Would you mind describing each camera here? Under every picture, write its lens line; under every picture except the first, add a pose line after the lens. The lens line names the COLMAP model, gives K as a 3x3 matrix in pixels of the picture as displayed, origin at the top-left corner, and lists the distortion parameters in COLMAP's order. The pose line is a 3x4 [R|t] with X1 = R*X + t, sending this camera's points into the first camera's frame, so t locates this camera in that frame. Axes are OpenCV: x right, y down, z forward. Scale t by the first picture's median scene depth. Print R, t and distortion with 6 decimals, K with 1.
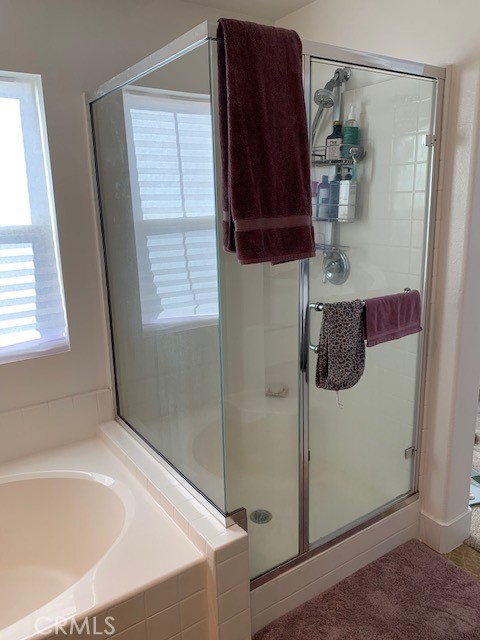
lens RADIAL K [[486.7, 0, 240.0], [0, 486.7, 320.0], [0, 0, 1]] dist [0.029826, -0.030708]
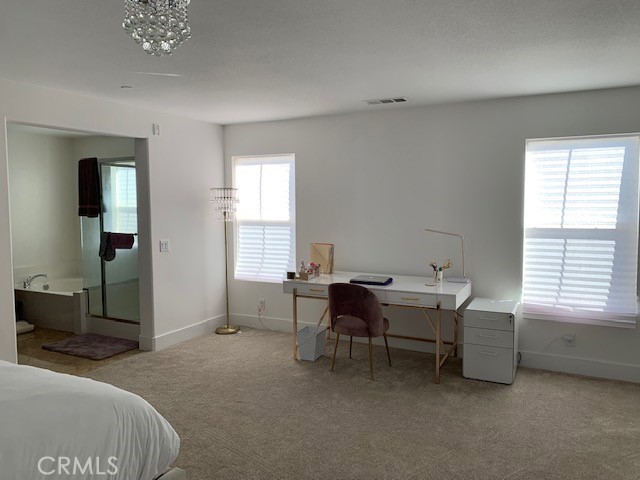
lens RADIAL K [[486.7, 0, 320.0], [0, 486.7, 240.0], [0, 0, 1]] dist [0.029826, -0.030708]
pose [[0.490579, 0.071539, -0.868455, 3.372041], [-0.210986, 0.976722, -0.038726, -0.141644], [0.845469, 0.202230, 0.494253, 0.556489]]
